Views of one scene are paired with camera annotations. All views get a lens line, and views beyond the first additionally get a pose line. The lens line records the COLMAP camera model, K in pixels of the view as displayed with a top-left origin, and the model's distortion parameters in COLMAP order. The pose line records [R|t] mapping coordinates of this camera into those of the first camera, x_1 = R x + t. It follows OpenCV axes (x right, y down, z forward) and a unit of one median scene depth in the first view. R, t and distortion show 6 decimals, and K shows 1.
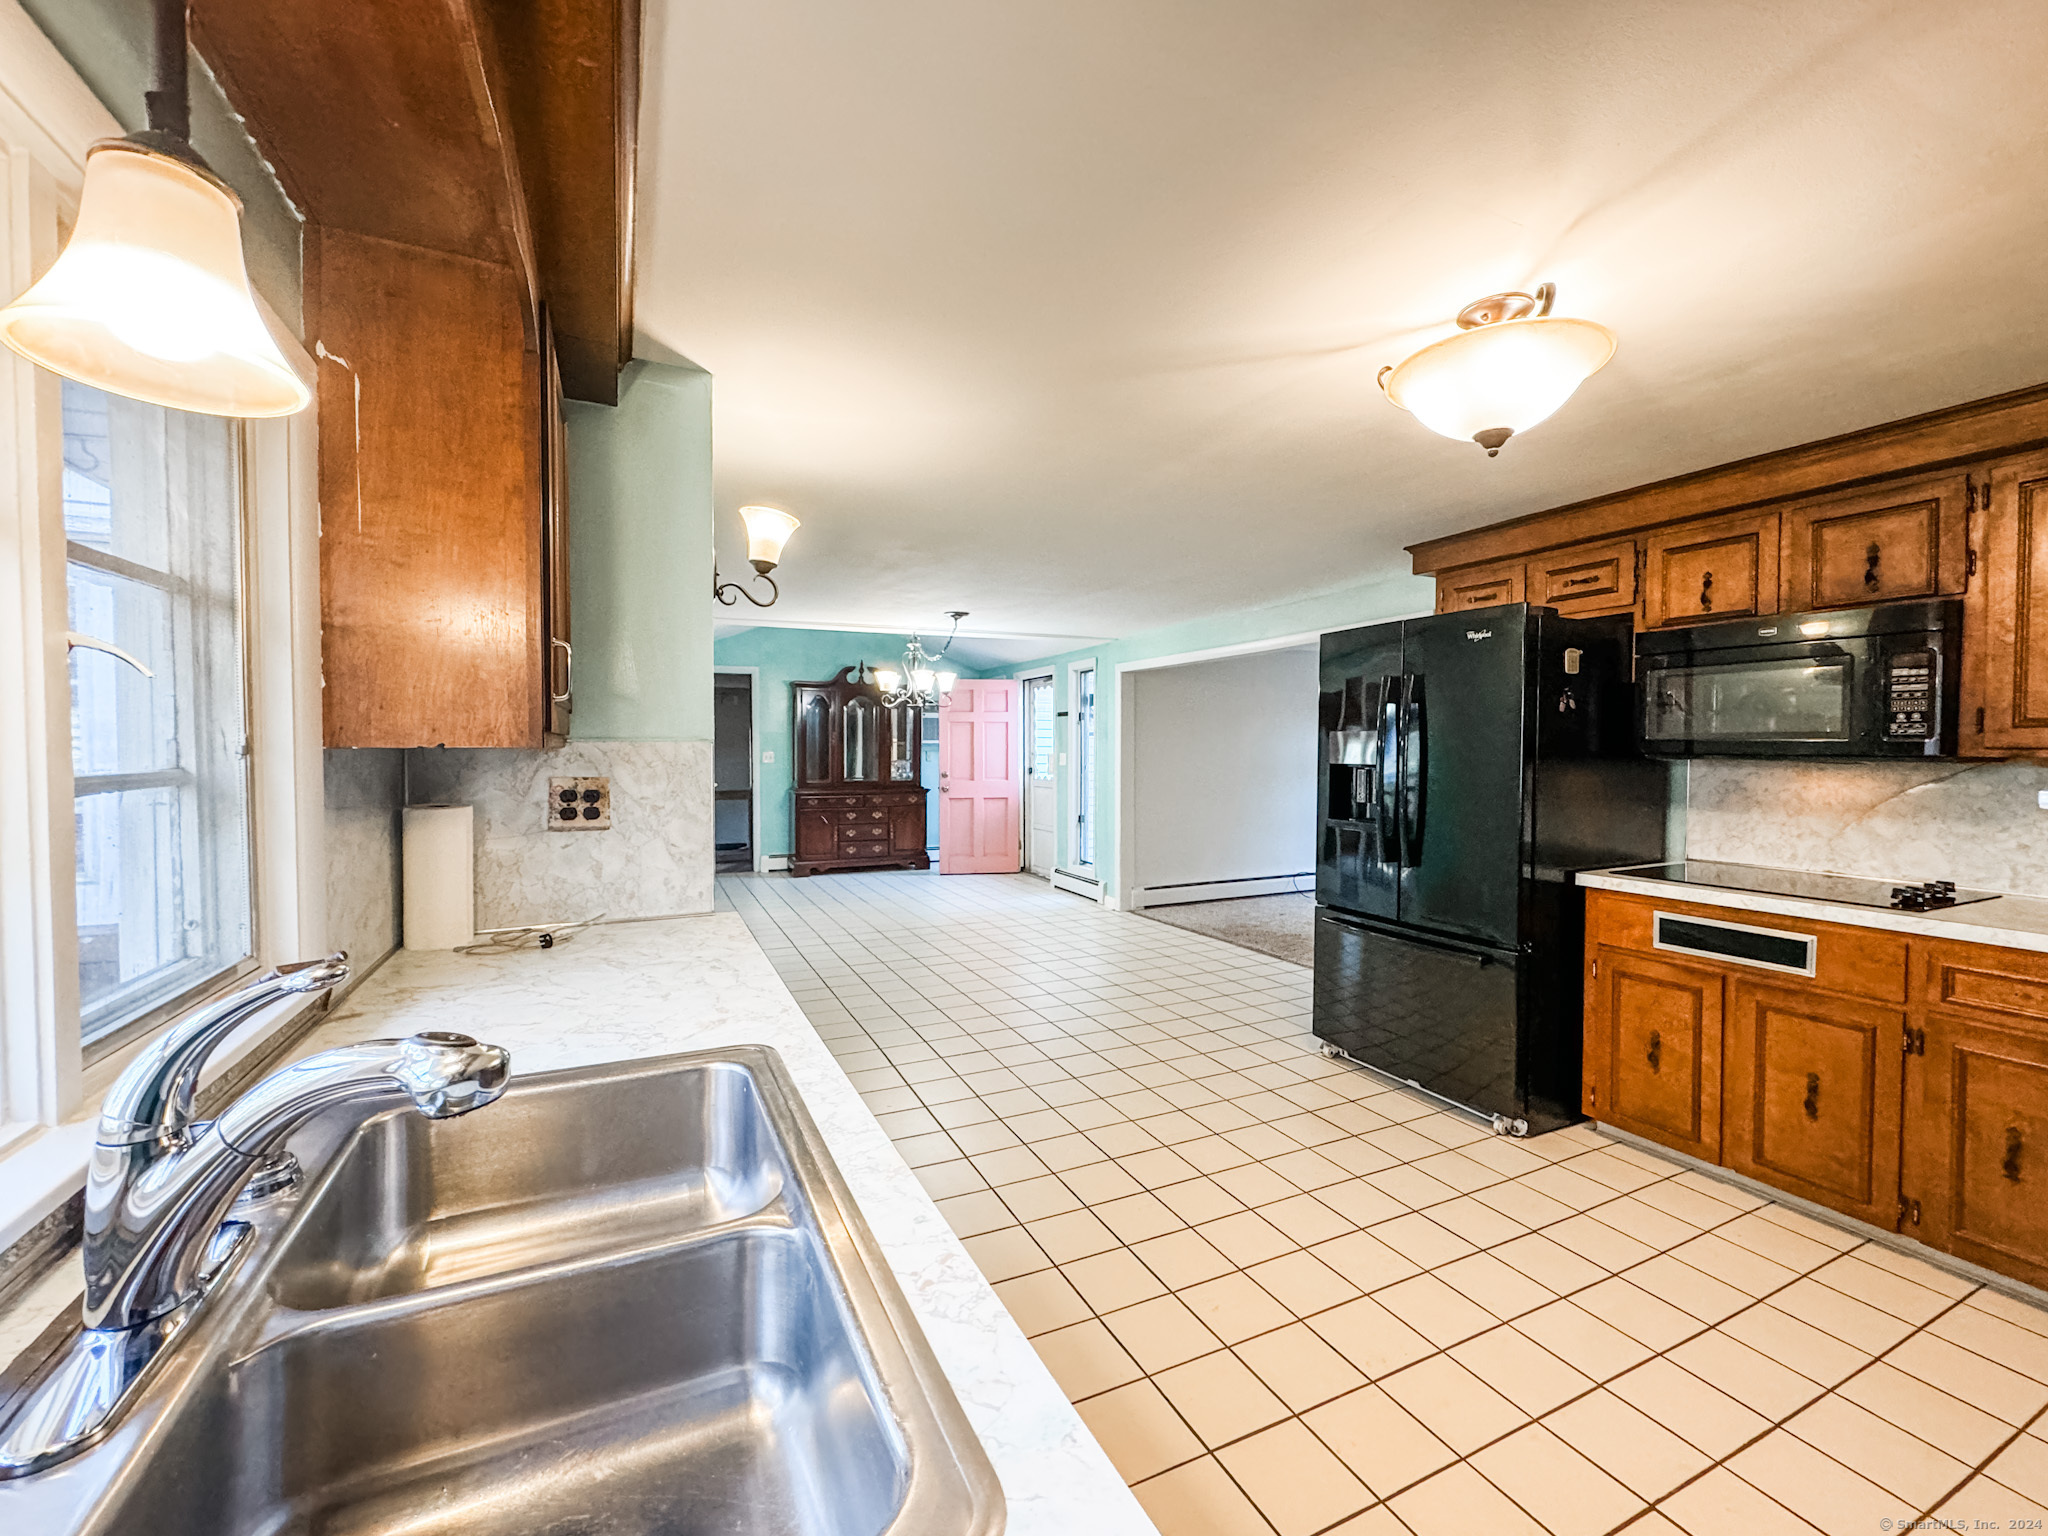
lens RADIAL K [[846.6, 0, 1021.4], [0, 846.6, 765.4], [0, 0, 1]] dist [-0.000800, 0.000332]
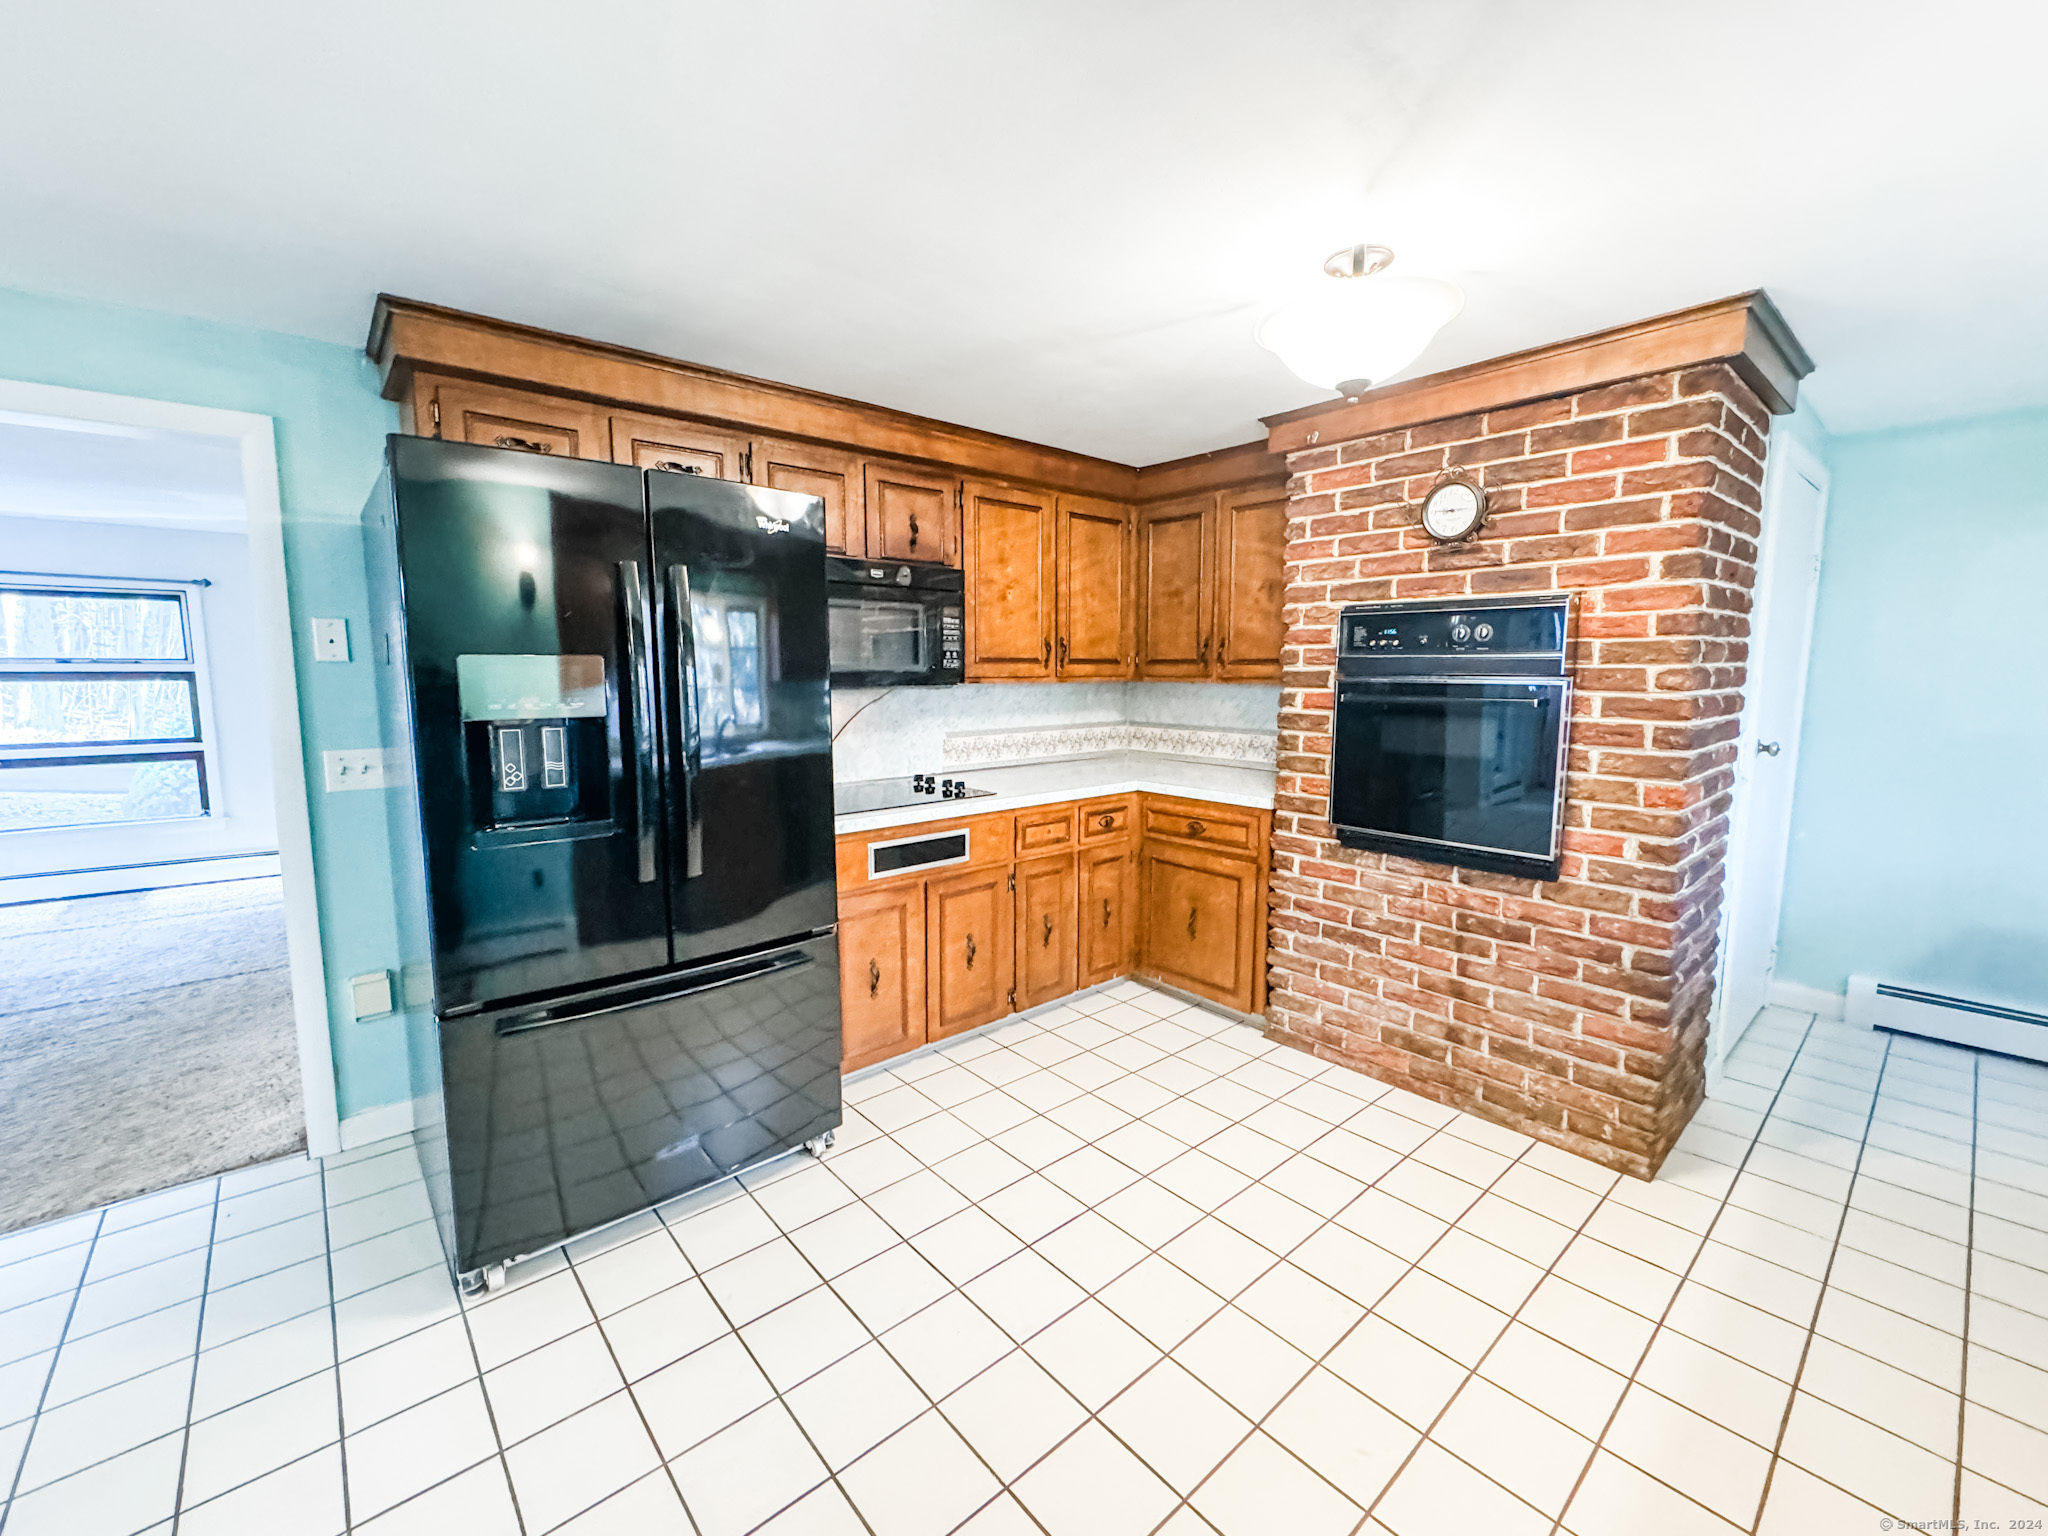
lens RADIAL K [[846.6, 0, 1021.4], [0, 846.6, 765.4], [0, 0, 1]] dist [-0.000800, 0.000332]
pose [[-0.277655, -0.110972, 0.954250, -0.256025], [0.017723, 0.992545, 0.120582, -0.038950], [-0.960517, 0.050393, -0.273619, 1.148076]]
